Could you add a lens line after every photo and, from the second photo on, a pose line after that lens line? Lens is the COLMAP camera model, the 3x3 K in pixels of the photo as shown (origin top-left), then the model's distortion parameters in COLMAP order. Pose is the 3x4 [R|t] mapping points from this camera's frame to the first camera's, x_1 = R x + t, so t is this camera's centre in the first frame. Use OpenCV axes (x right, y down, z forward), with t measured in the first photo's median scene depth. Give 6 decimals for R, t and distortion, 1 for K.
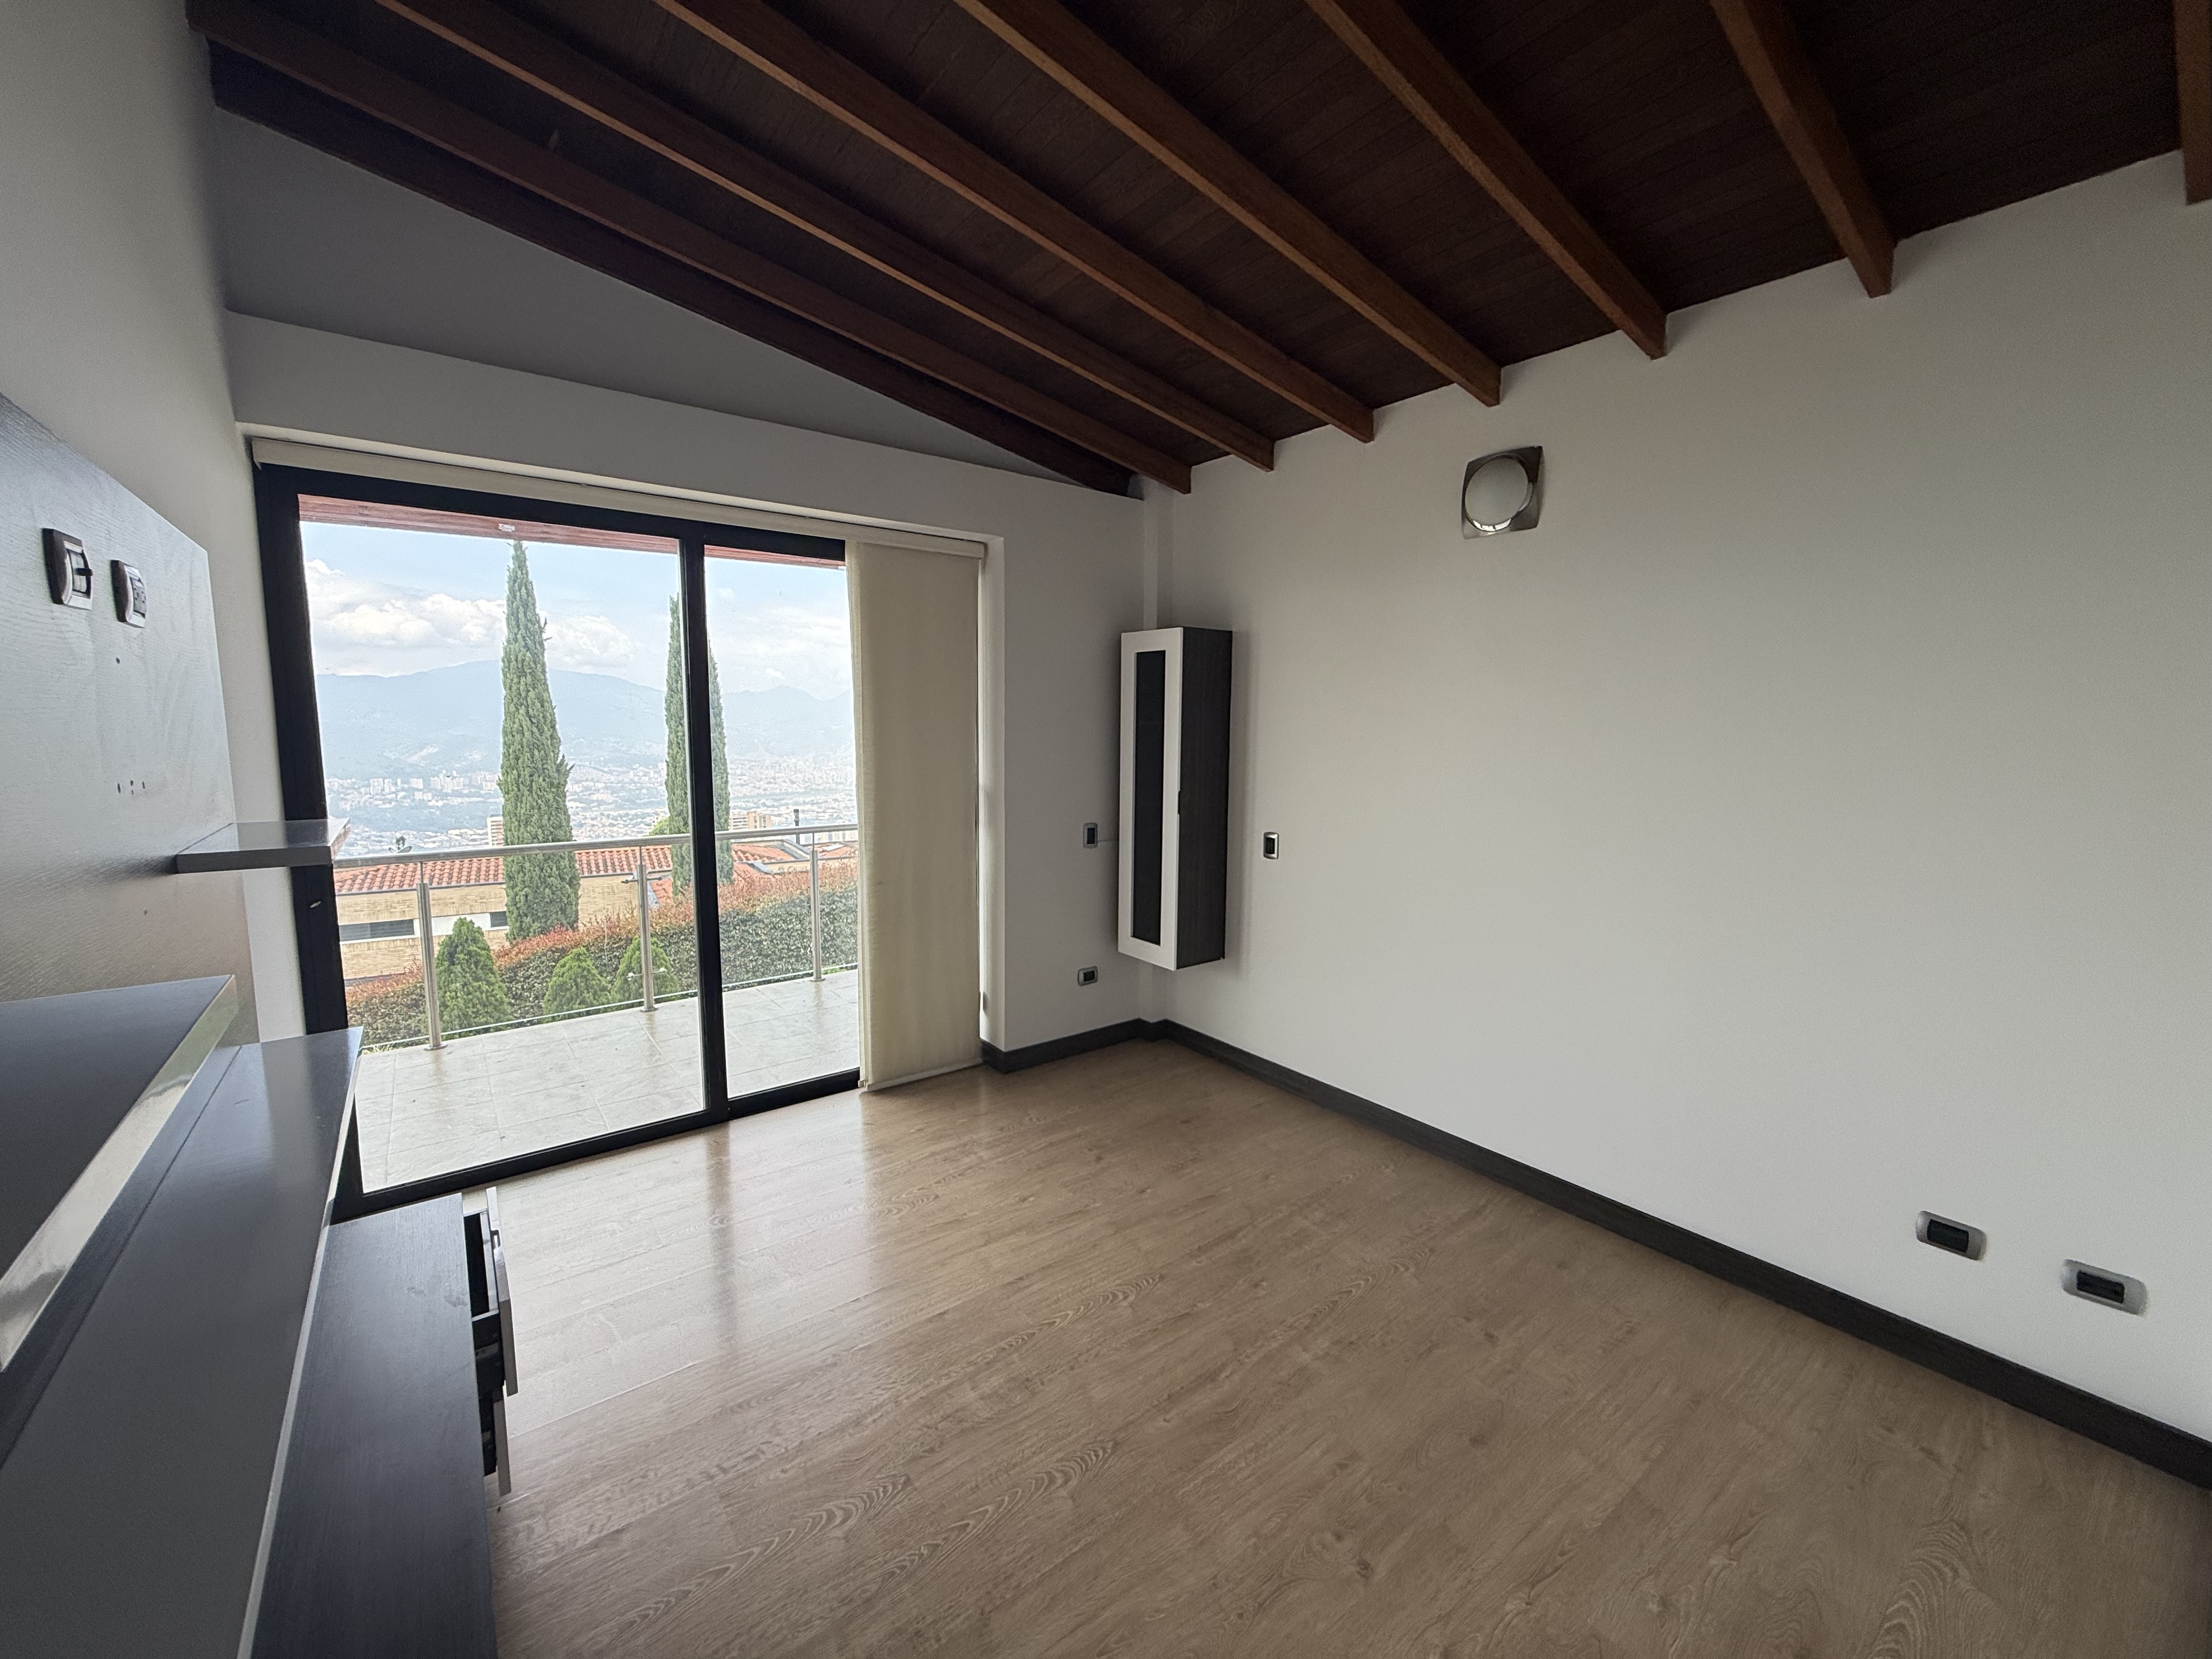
lens RADIAL K [[885.7, 0, 1096.3], [0, 885.7, 833.7], [0, 0, 1]] dist [-0.000833, 0.001080]
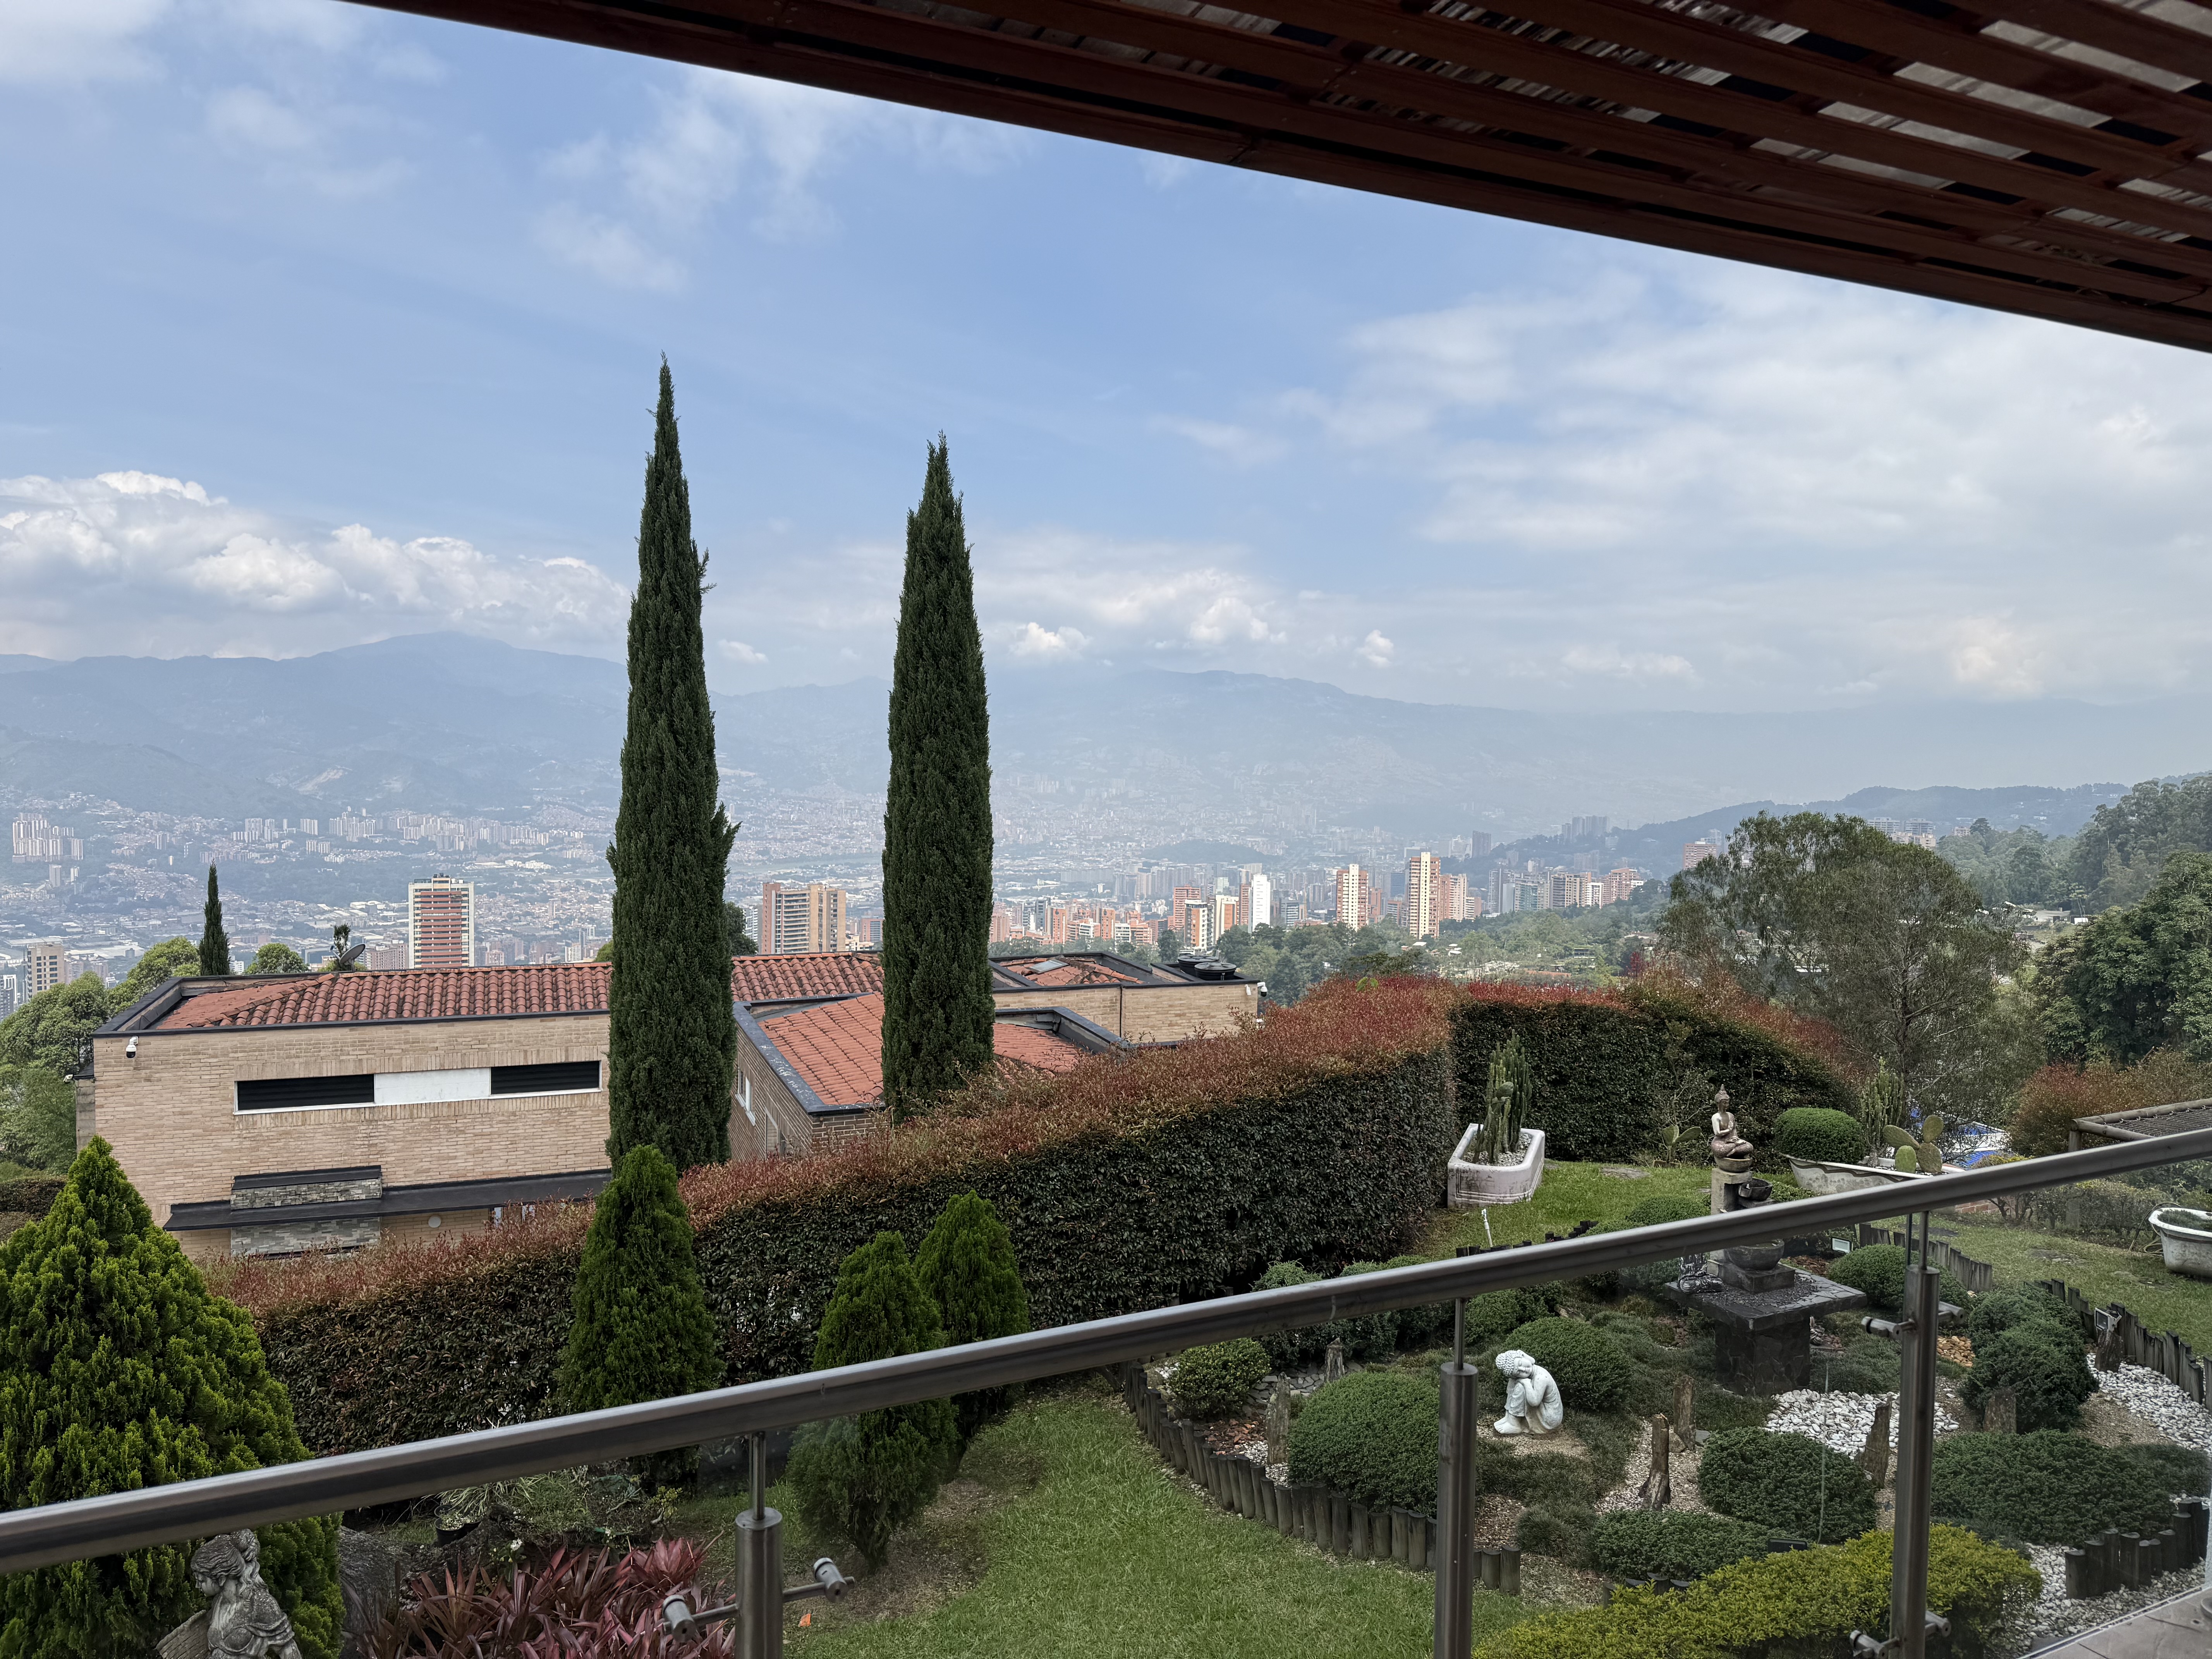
lens RADIAL K [[1556.4, 0, 1102.0], [0, 1556.4, 833.9], [0, 0, 1]] dist [0.043563, -0.052257]
pose [[0.982676, 0.018114, -0.184443, -0.211151], [-0.029784, 0.997712, -0.060700, -0.021724], [0.182921, 0.065142, 0.980967, 0.129521]]
